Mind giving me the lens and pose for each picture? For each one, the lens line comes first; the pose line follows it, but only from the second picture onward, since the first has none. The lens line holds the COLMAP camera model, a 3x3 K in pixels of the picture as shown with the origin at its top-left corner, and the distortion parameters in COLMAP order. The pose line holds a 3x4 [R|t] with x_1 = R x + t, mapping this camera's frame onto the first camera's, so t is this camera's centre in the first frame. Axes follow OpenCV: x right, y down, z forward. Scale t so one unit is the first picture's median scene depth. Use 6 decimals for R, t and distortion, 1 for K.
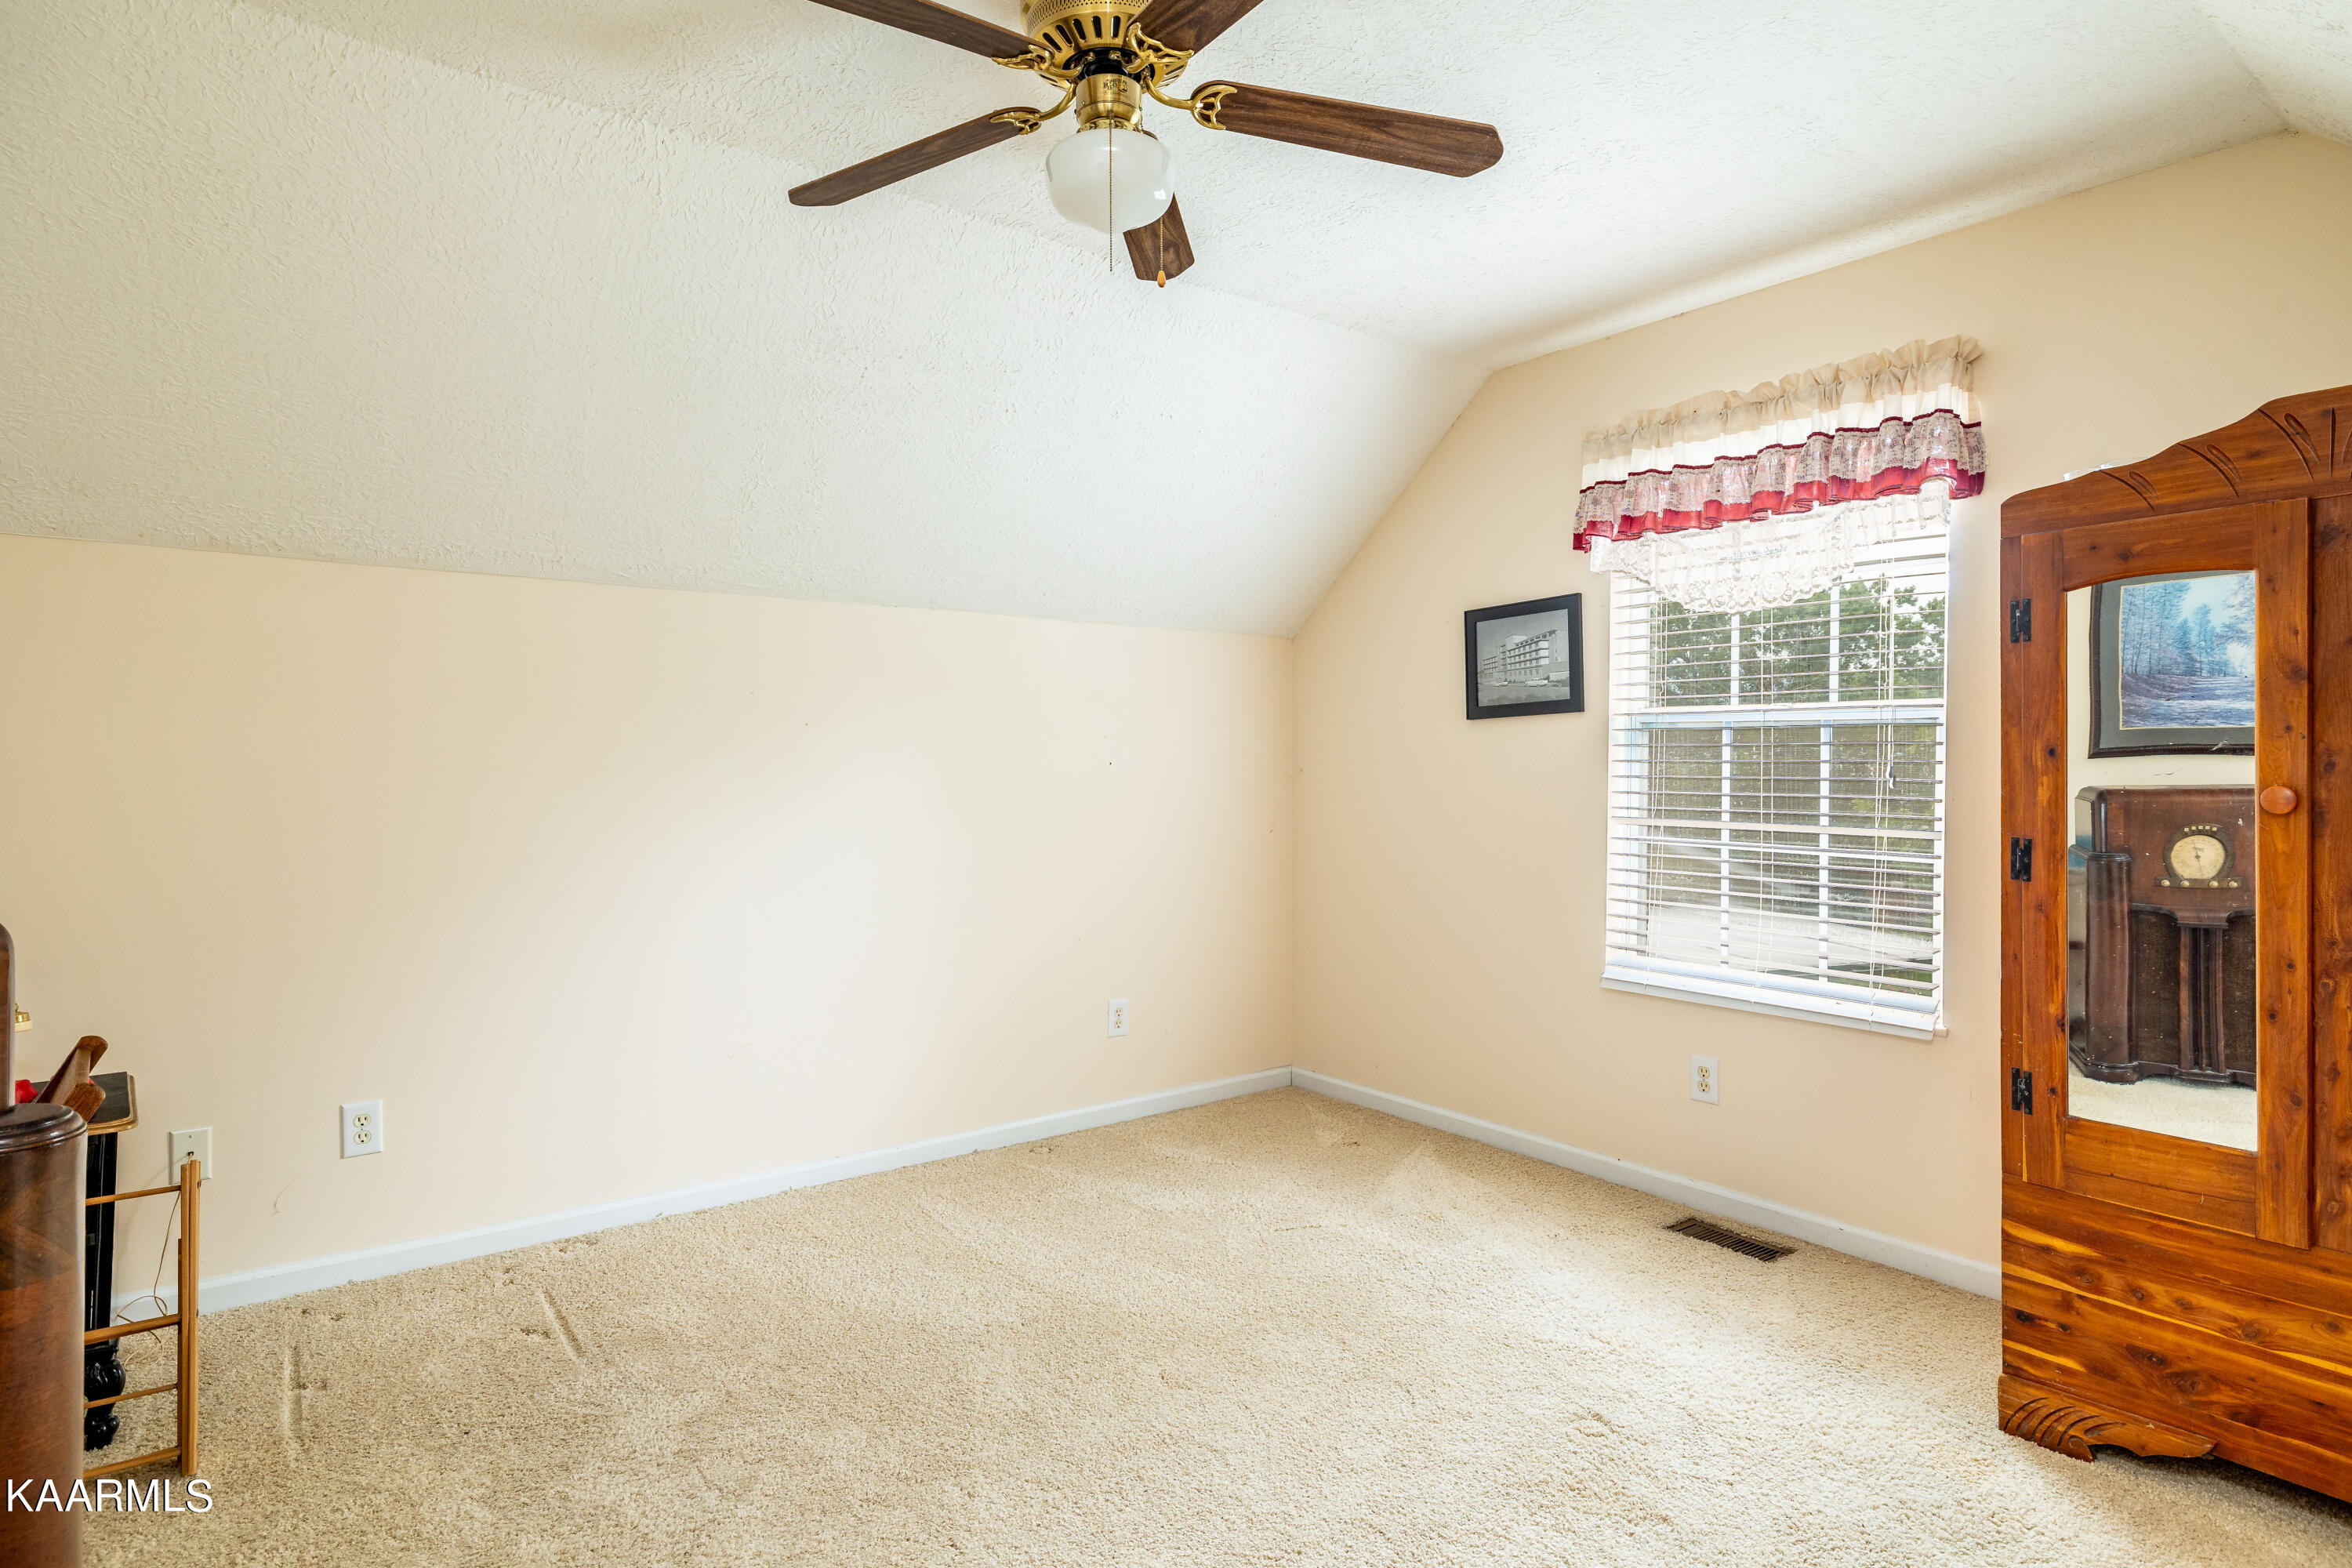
lens RADIAL K [[1333.9, 0, 1177.5], [0, 1333.9, 766.9], [0, 0, 1]] dist [0.005067, 0.001110]
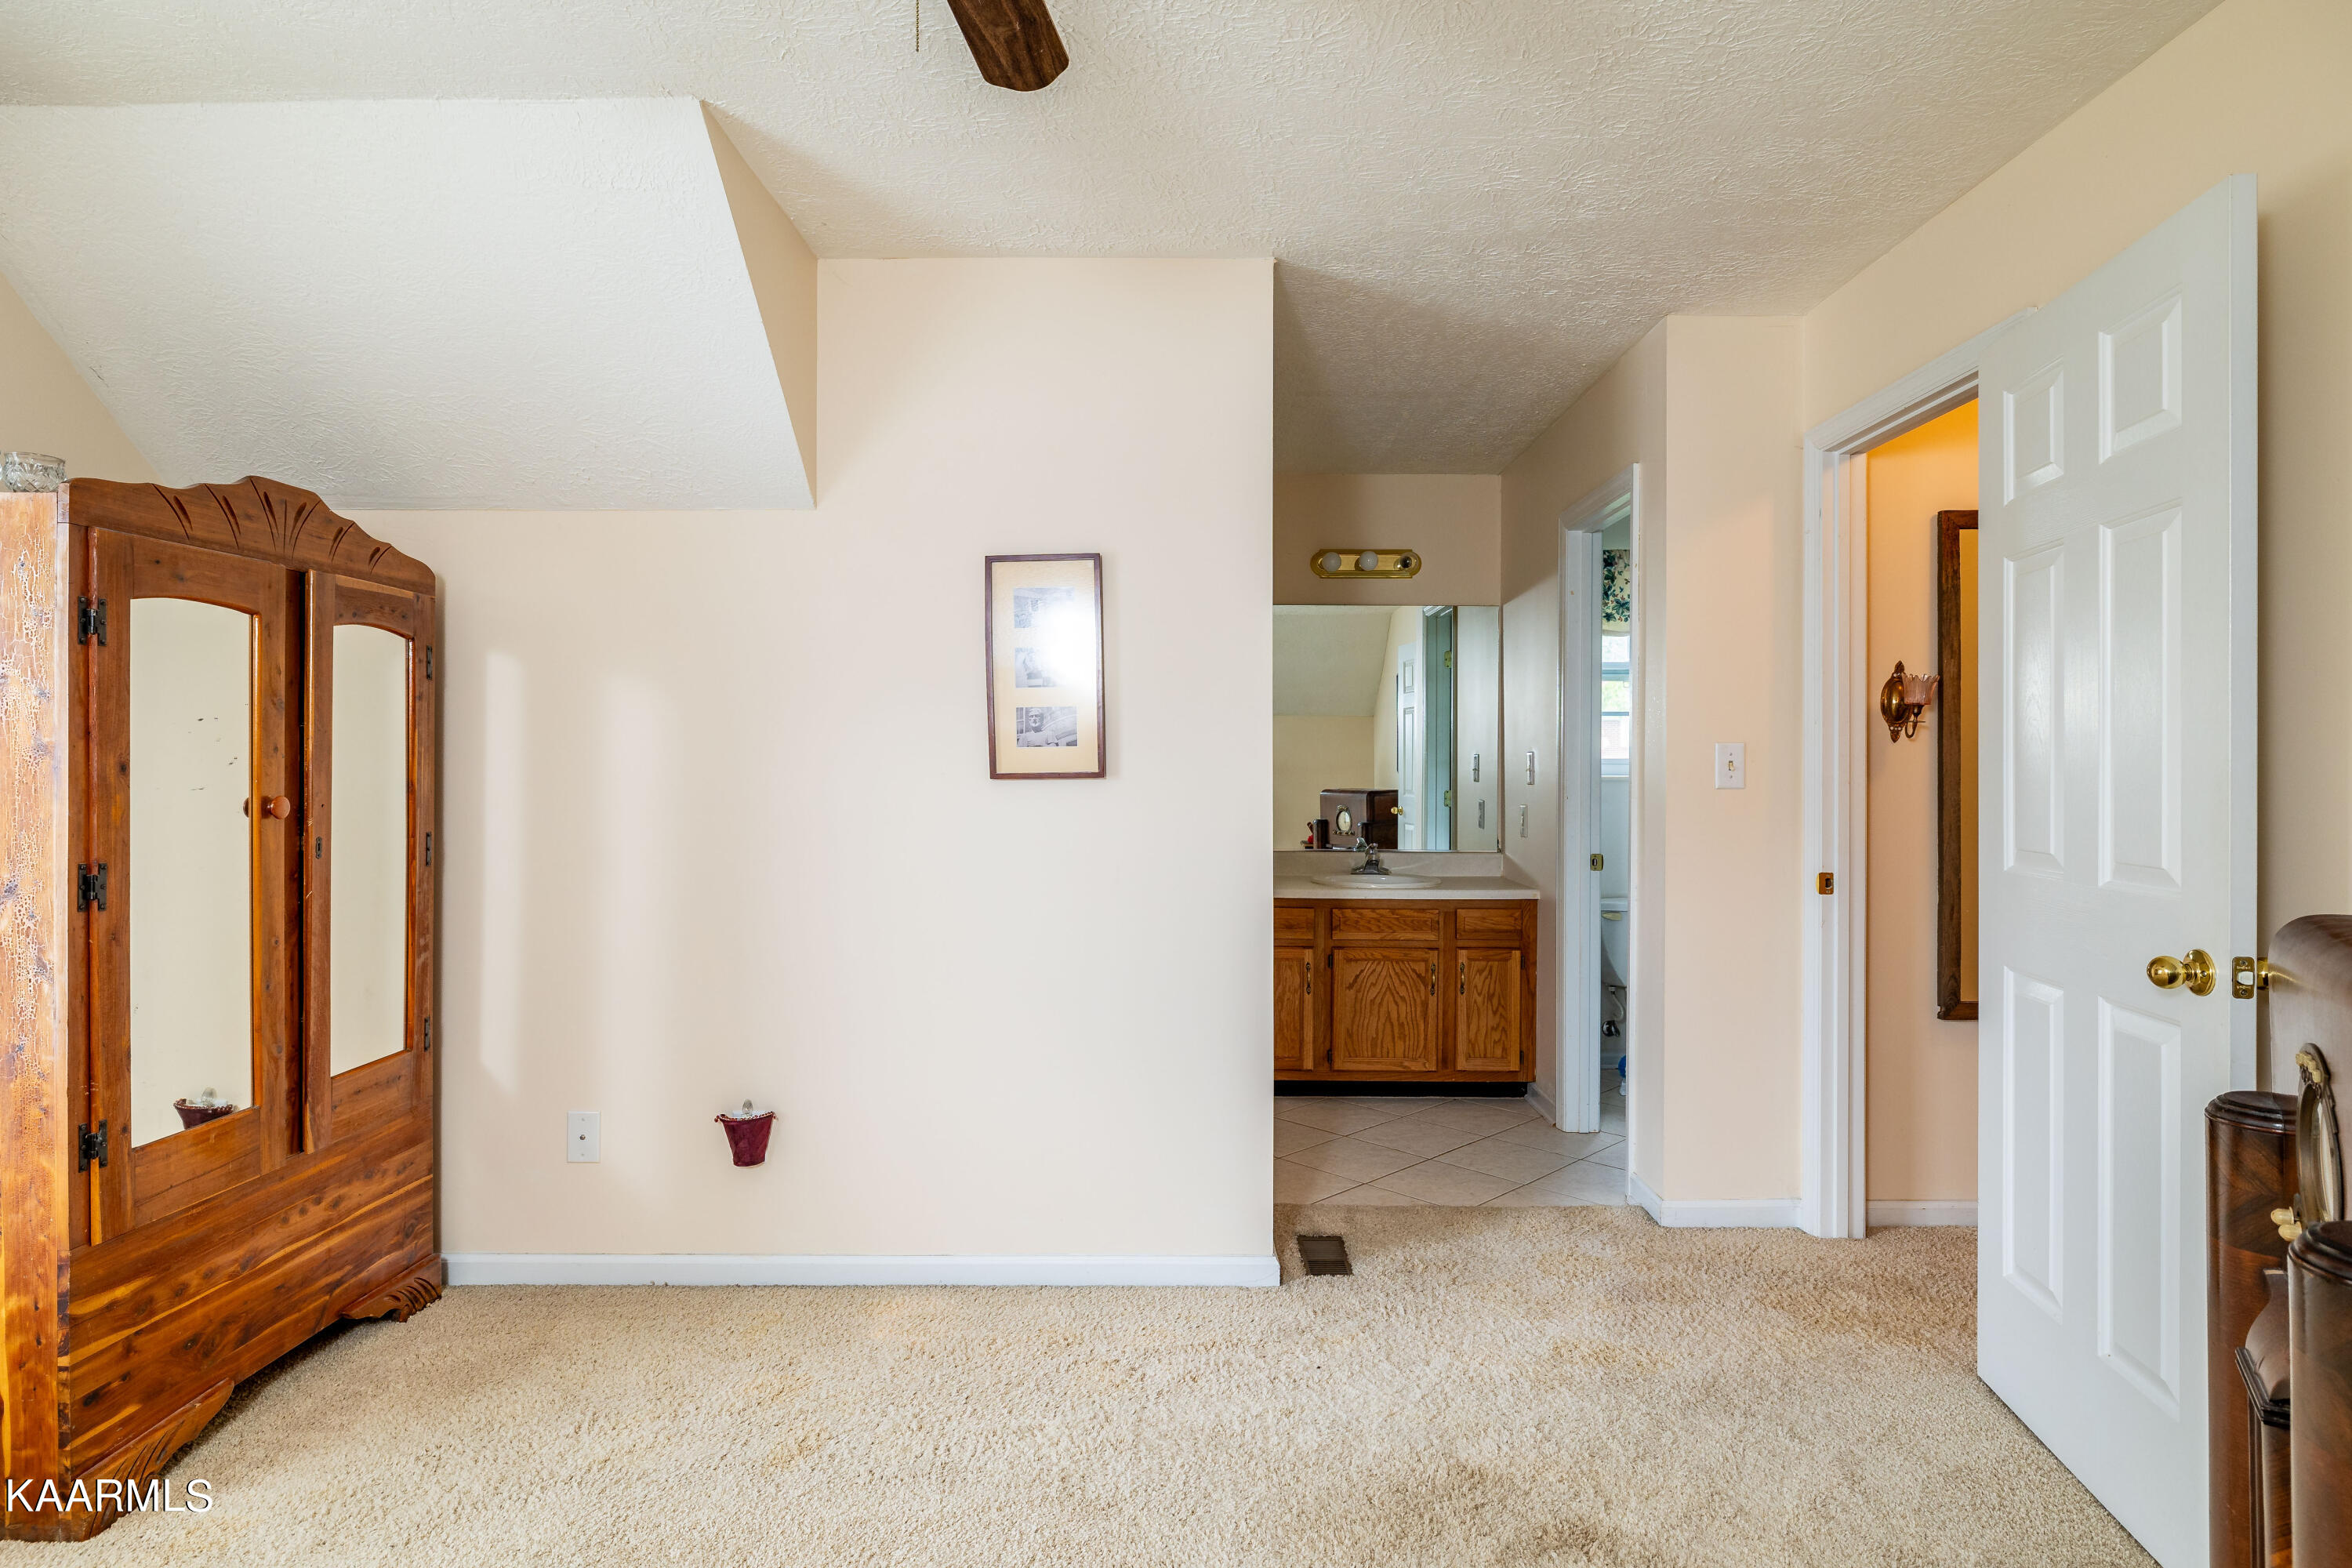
lens RADIAL K [[1333.9, 0, 1178.3], [0, 1333.9, 774.3], [0, 0, 1]] dist [0.005067, 0.001110]
pose [[-0.819319, -0.005278, 0.573314, -0.515460], [-0.001220, 0.999971, 0.007462, -0.015259], [-0.573337, 0.005414, -0.819302, 1.426449]]
